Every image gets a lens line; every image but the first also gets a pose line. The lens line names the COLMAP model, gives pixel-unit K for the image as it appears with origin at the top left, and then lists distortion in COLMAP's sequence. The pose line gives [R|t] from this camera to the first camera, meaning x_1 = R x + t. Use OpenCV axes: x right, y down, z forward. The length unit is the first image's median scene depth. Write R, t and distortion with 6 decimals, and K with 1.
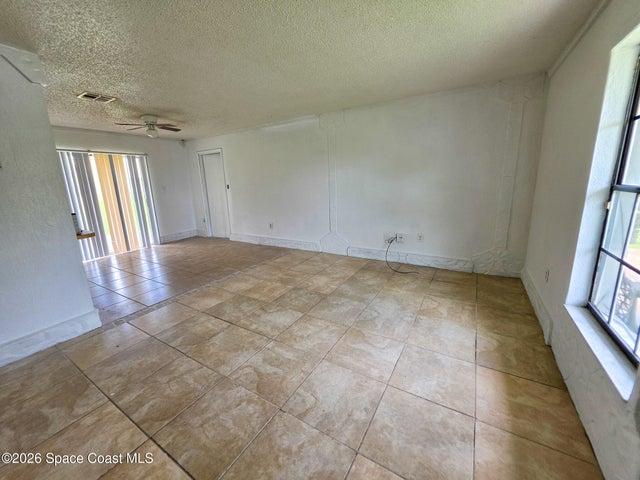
lens RADIAL K [[257.2, 0, 320.6], [0, 257.2, 234.1], [0, 0, 1]] dist [-0.004575, 0.000547]
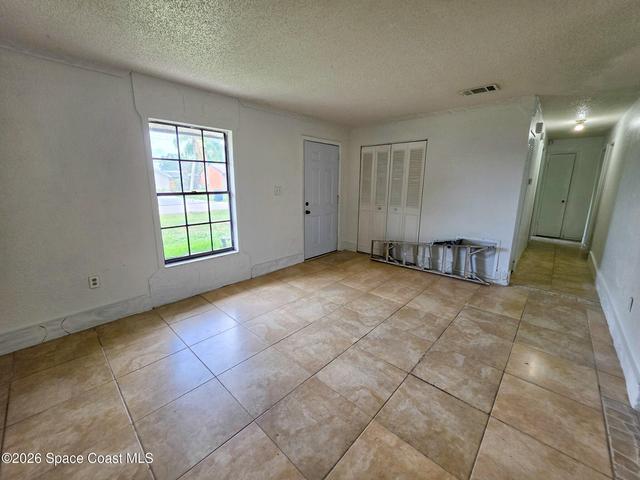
lens RADIAL K [[257.2, 0, 318.8], [0, 257.2, 235.8], [0, 0, 1]] dist [-0.004575, 0.000547]
pose [[-0.977664, -0.010772, 0.209898, -0.200000], [0.074814, 0.915435, 0.395450, -0.291513], [-0.196408, 0.402321, -0.894182, 1.345783]]
